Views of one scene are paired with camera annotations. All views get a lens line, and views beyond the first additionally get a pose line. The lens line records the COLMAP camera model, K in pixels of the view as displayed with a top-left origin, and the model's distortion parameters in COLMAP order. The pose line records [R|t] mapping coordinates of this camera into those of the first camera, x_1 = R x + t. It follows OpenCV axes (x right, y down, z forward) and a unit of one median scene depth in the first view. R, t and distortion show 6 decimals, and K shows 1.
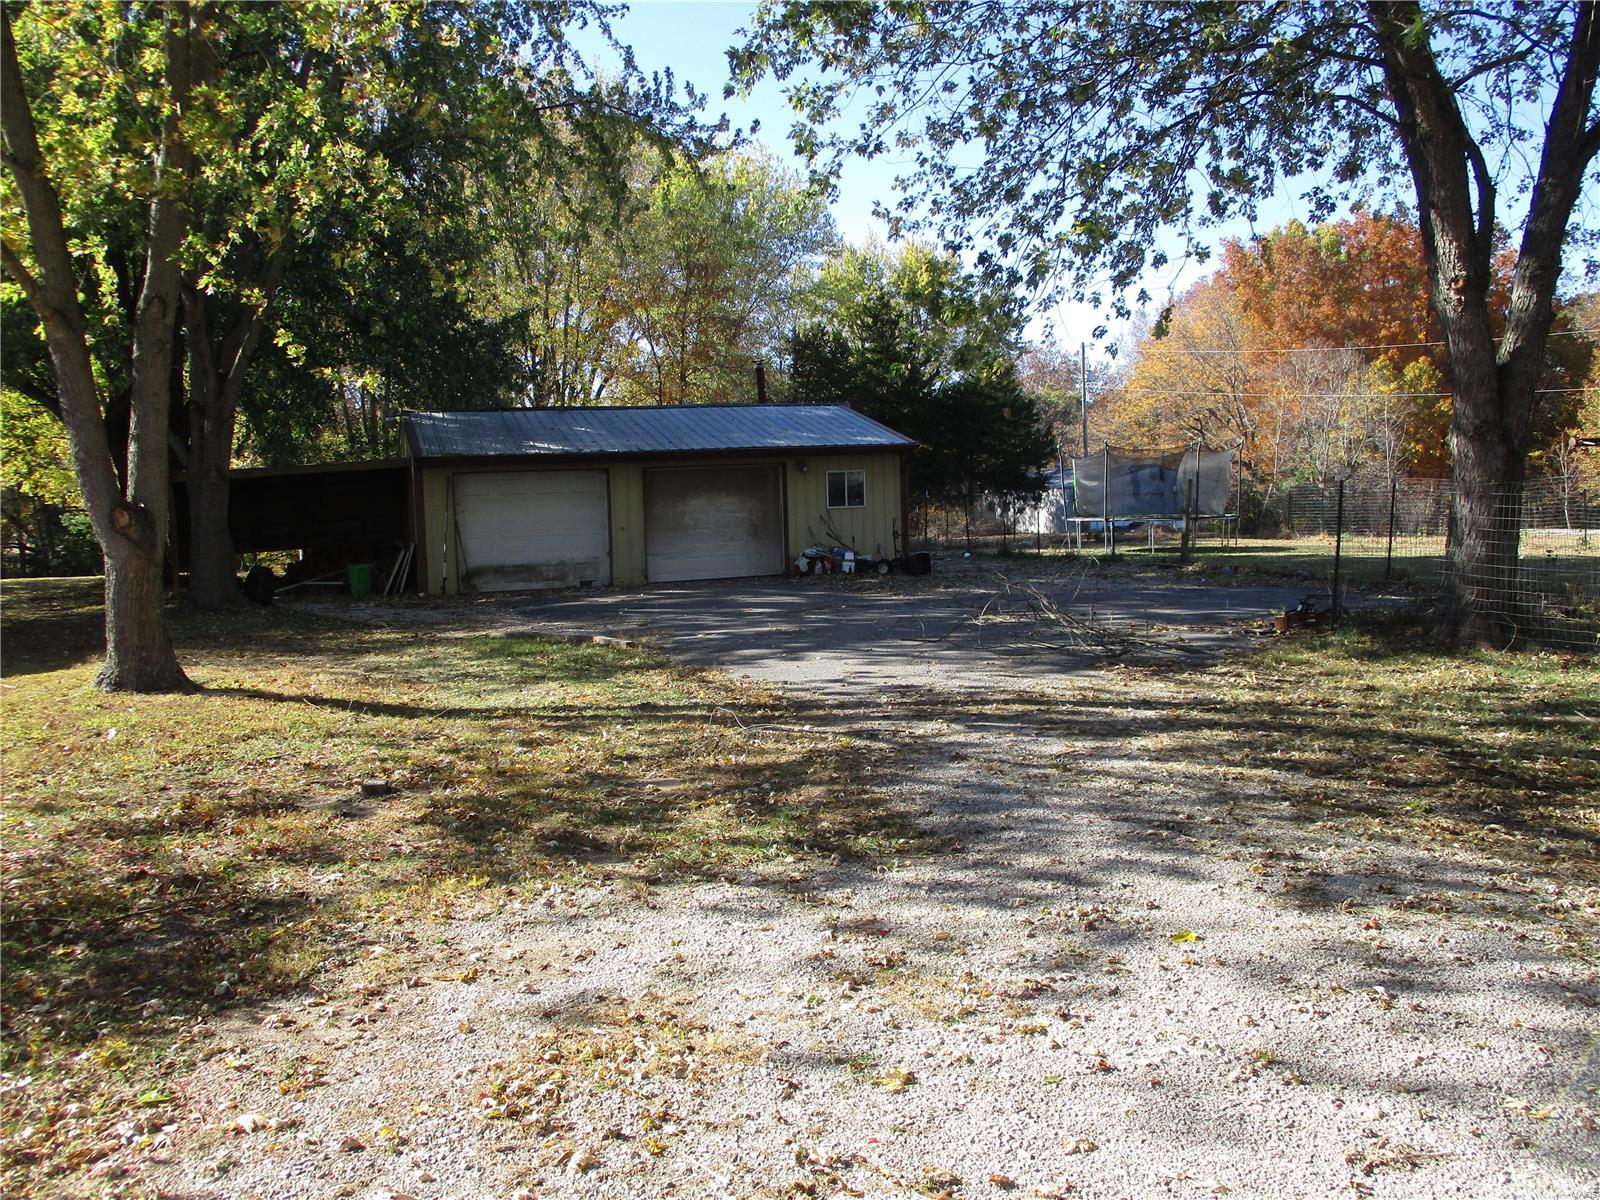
lens RADIAL K [[1217.2, 0, 800.0], [0, 1217.2, 600.0], [0, 0, 1]] dist [0.003286, 0.001225]
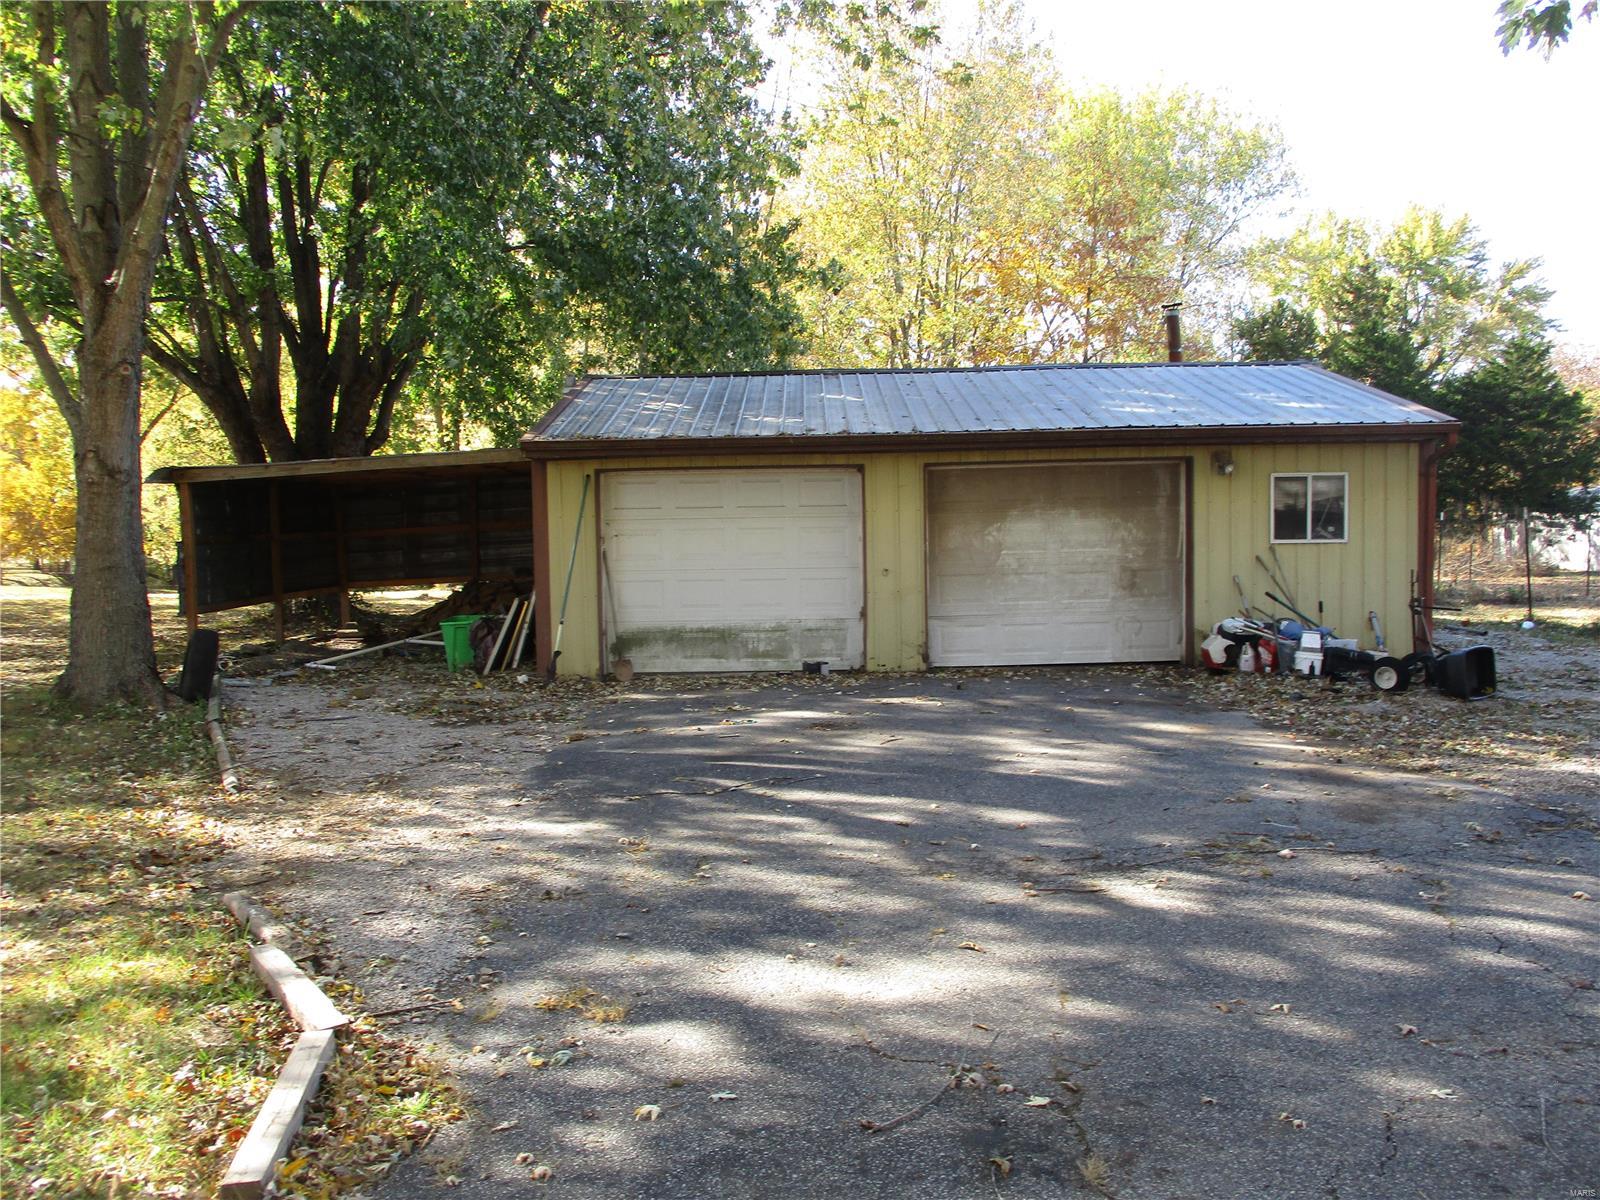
lens RADIAL K [[1443.2, 0, 800.0], [0, 1443.2, 600.0], [0, 0, 1]] dist [-0.002816, -0.001549]
pose [[0.954638, 0.036208, -0.295558, 0.013978], [-0.042917, 0.998947, -0.016244, -0.032950], [0.294659, 0.028192, 0.955187, 0.354643]]
